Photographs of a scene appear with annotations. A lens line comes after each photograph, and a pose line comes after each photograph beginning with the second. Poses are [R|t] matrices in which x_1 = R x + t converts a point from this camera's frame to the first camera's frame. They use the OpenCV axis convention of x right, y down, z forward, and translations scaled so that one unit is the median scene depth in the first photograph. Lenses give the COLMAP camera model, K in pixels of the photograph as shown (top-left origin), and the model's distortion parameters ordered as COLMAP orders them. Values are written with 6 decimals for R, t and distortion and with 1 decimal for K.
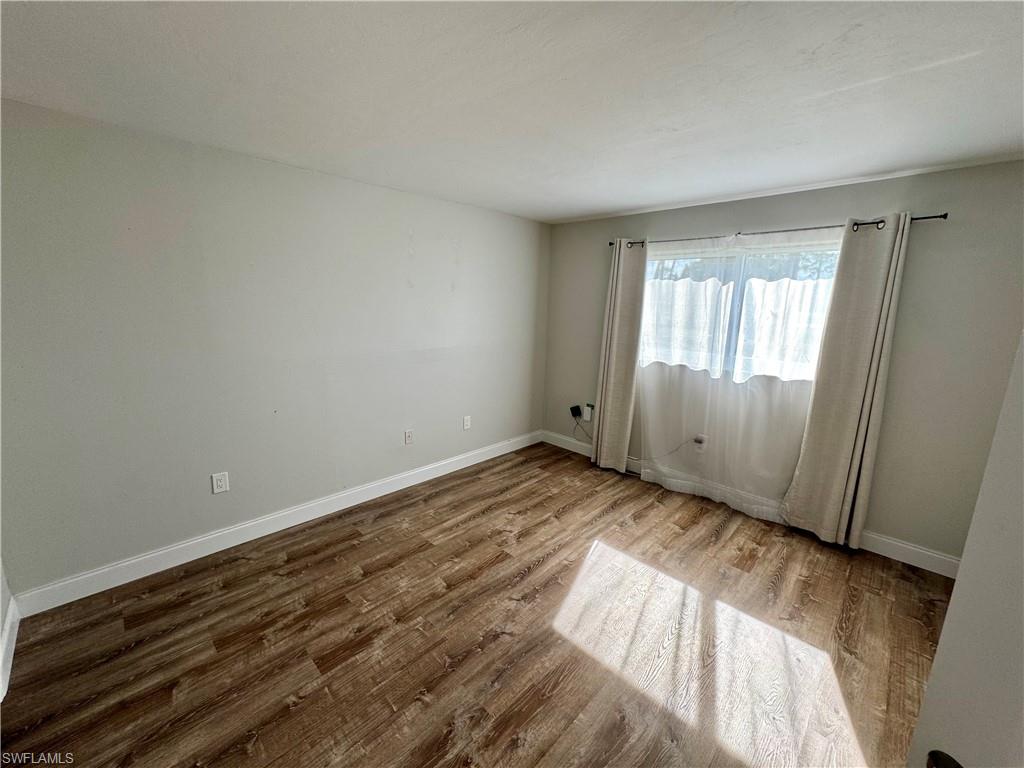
lens RADIAL K [[408.8, 0, 510.1], [0, 408.8, 386.6], [0, 0, 1]] dist [-0.004553, -0.000025]
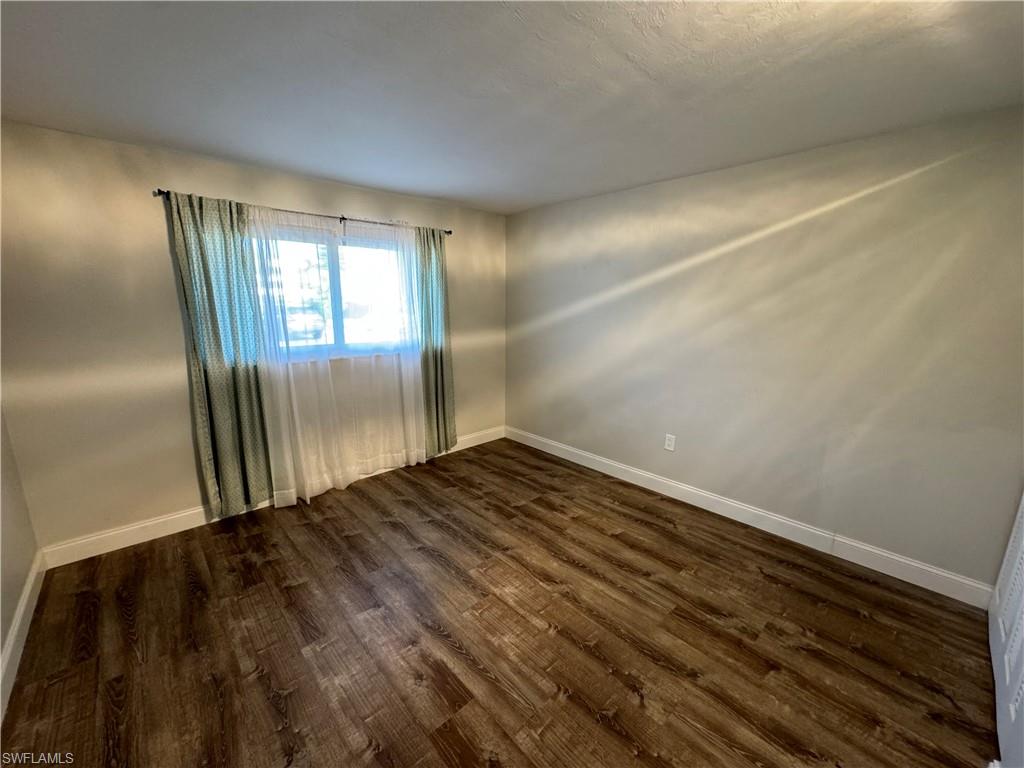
lens RADIAL K [[408.8, 0, 509.2], [0, 408.8, 385.1], [0, 0, 1]] dist [-0.004553, -0.000025]
pose [[-0.068703, 0.164934, -0.983909, 0.170530], [-0.211567, 0.961398, 0.175933, -0.029977], [0.974946, 0.220250, -0.031156, 0.189703]]
